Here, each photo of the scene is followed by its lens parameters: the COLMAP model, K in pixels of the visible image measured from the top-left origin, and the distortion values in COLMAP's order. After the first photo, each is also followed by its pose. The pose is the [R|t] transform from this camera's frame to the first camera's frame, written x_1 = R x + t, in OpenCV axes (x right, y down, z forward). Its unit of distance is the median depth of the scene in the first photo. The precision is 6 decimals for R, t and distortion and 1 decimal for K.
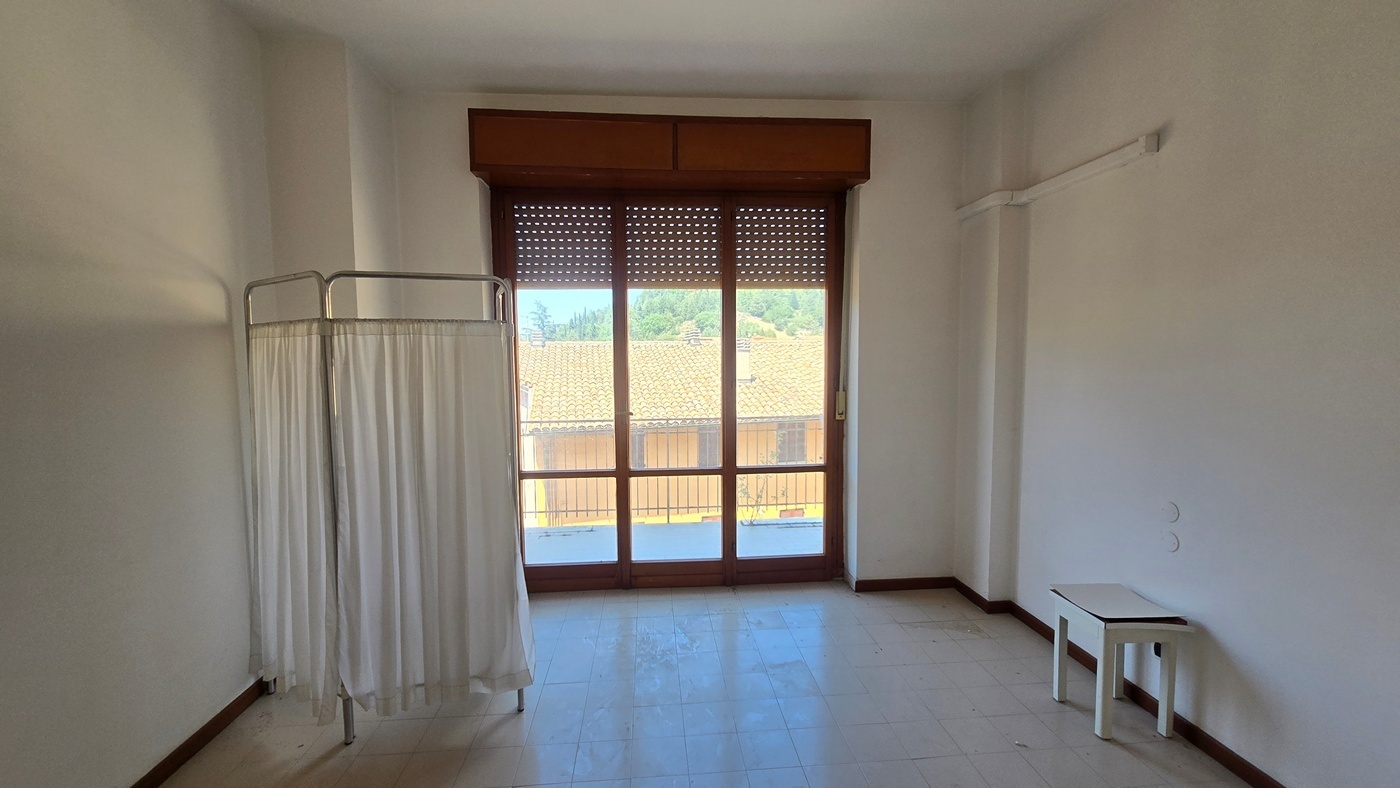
lens RADIAL K [[568.1, 0, 701.5], [0, 568.1, 400.2], [0, 0, 1]] dist [-0.002824, -0.000323]
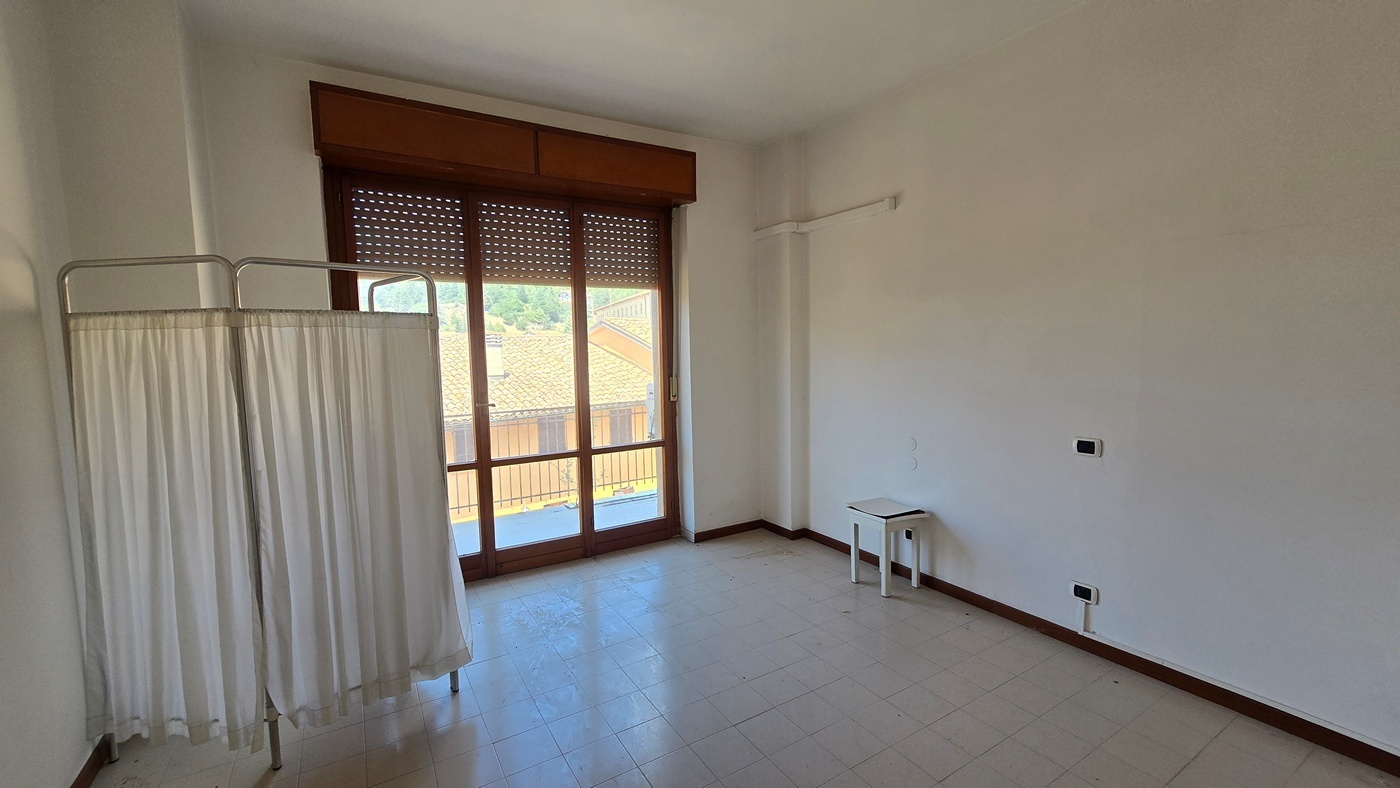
lens RADIAL K [[568.1, 0, 703.4], [0, 568.1, 399.2], [0, 0, 1]] dist [-0.002824, -0.000323]
pose [[0.893086, -0.050670, 0.447023, -0.254255], [0.047363, 0.998705, 0.018580, 0.012609], [-0.447385, 0.004579, 0.894329, -0.093217]]
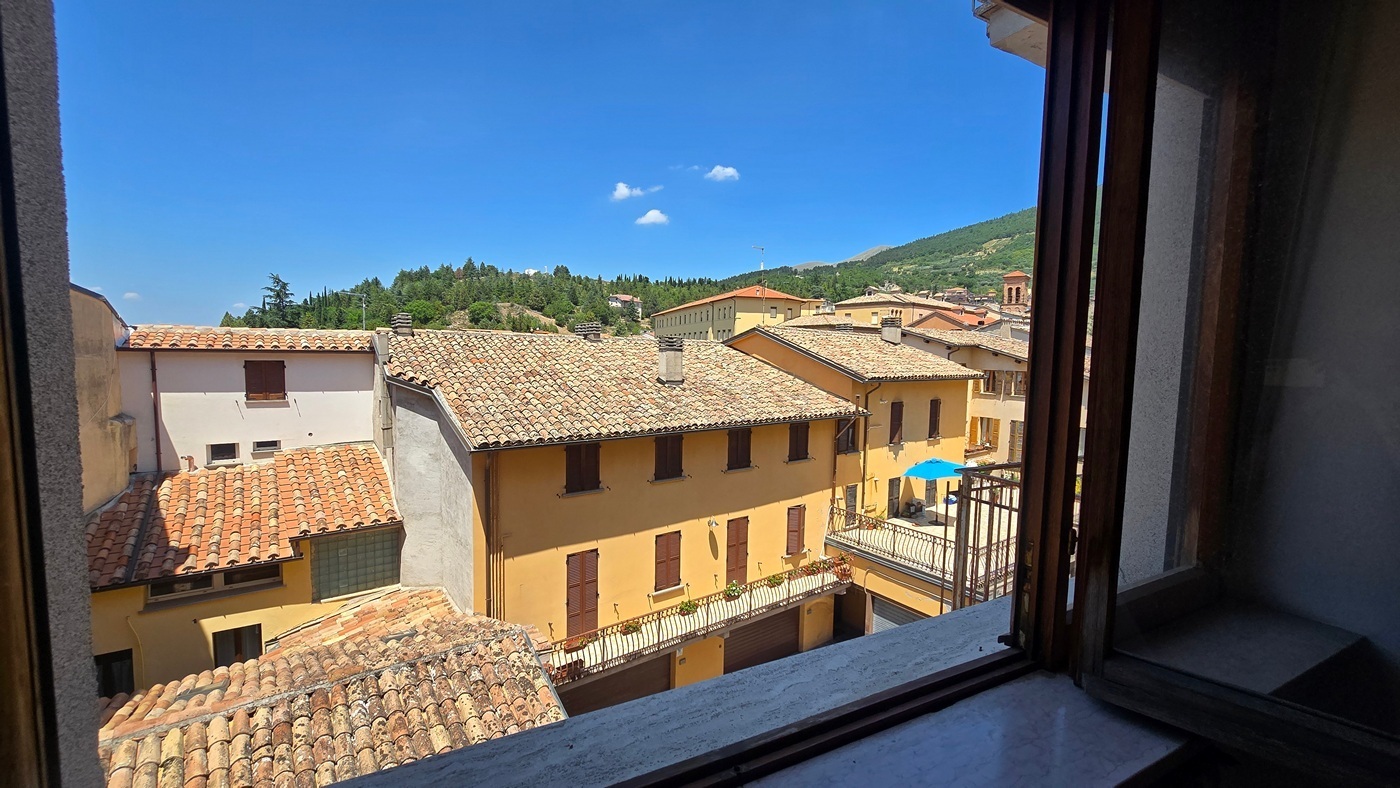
lens RADIAL K [[568.1, 0, 694.8], [0, 568.1, 398.9], [0, 0, 1]] dist [-0.002824, -0.000323]
pose [[0.923347, 0.001314, 0.383964, -1.437953], [-0.002457, 0.999994, 0.002488, -0.057711], [-0.383958, -0.003241, 0.923345, 0.776436]]
